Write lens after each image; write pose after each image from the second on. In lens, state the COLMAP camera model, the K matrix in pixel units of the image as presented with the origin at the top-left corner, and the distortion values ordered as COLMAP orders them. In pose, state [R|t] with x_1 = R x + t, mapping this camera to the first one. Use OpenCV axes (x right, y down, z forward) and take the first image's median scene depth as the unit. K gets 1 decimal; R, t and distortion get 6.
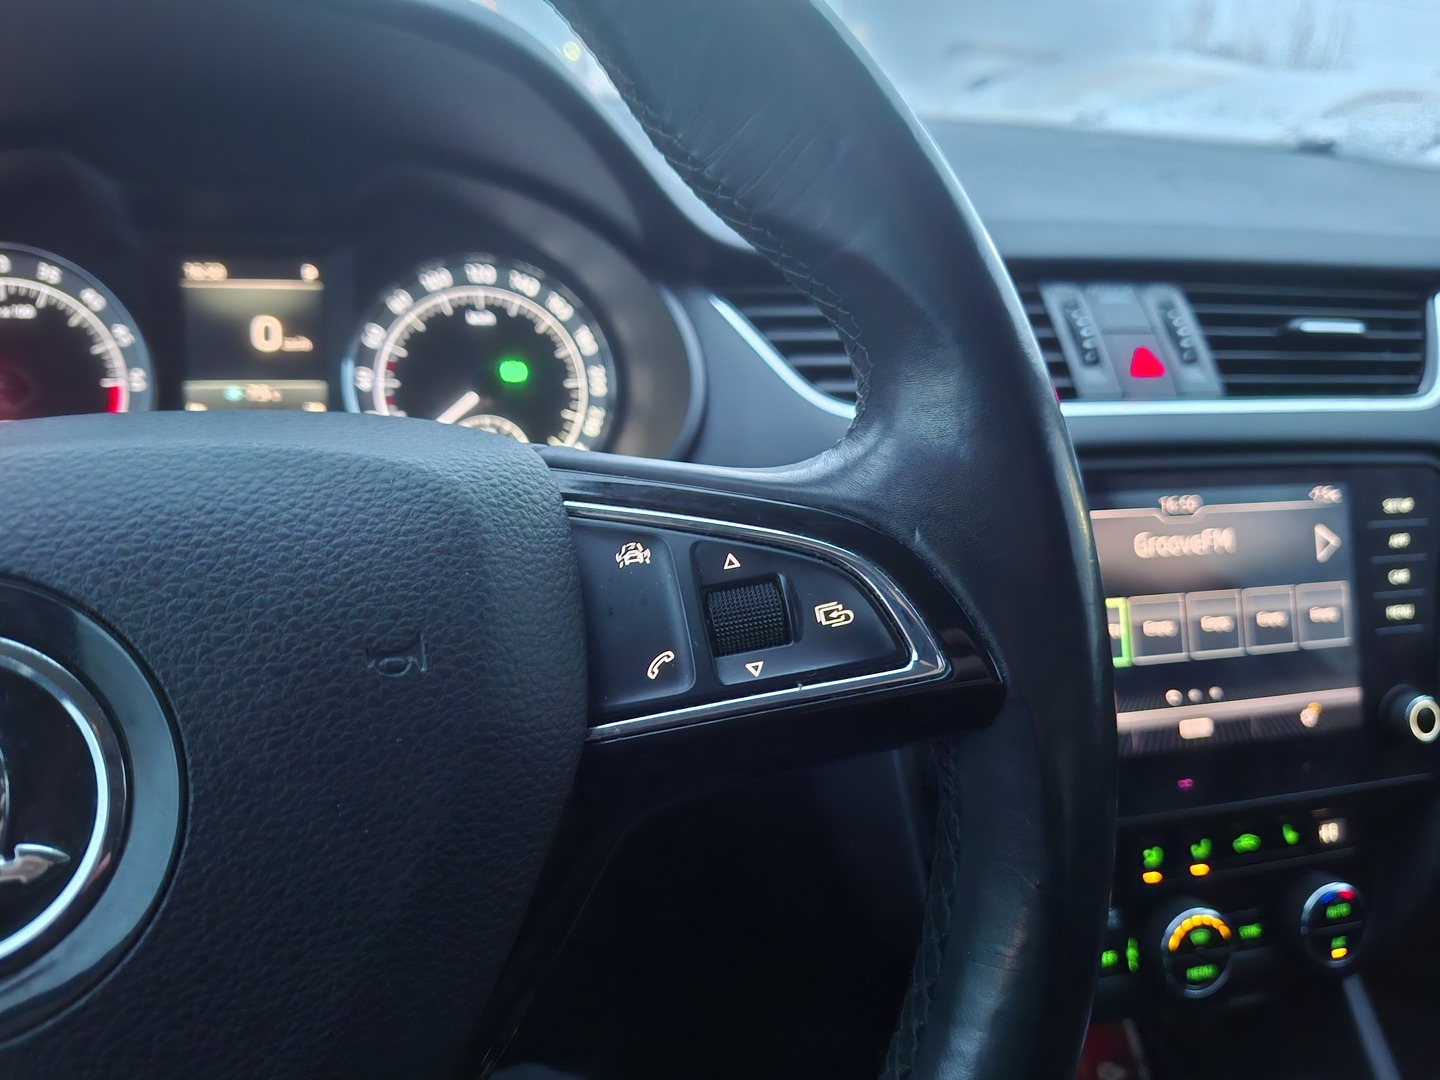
lens RADIAL K [[943.3, 0, 722.1], [0, 943.3, 545.7], [0, 0, 1]] dist [-0.043955, -0.009360]
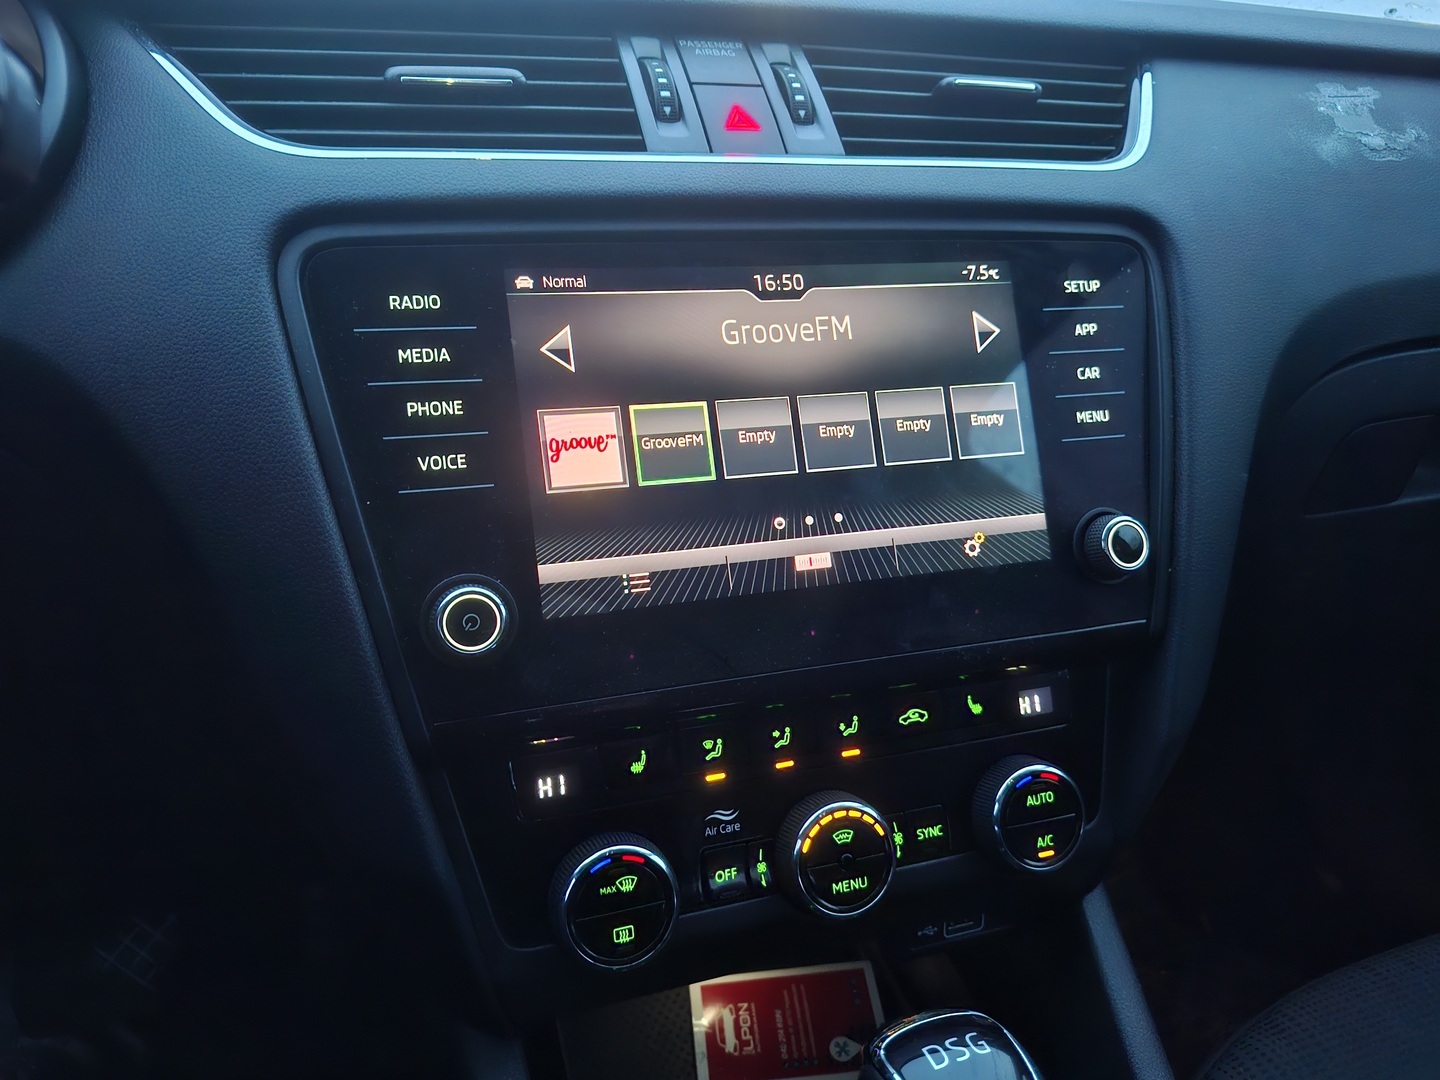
lens RADIAL K [[943.3, 0, 720.6], [0, 943.3, 536.6], [0, 0, 1]] dist [-0.043955, -0.009360]
pose [[0.997180, -0.055766, 0.050219, 0.389778], [0.057208, 0.997977, -0.027745, 0.189783], [-0.048570, 0.030540, 0.998353, 0.219486]]
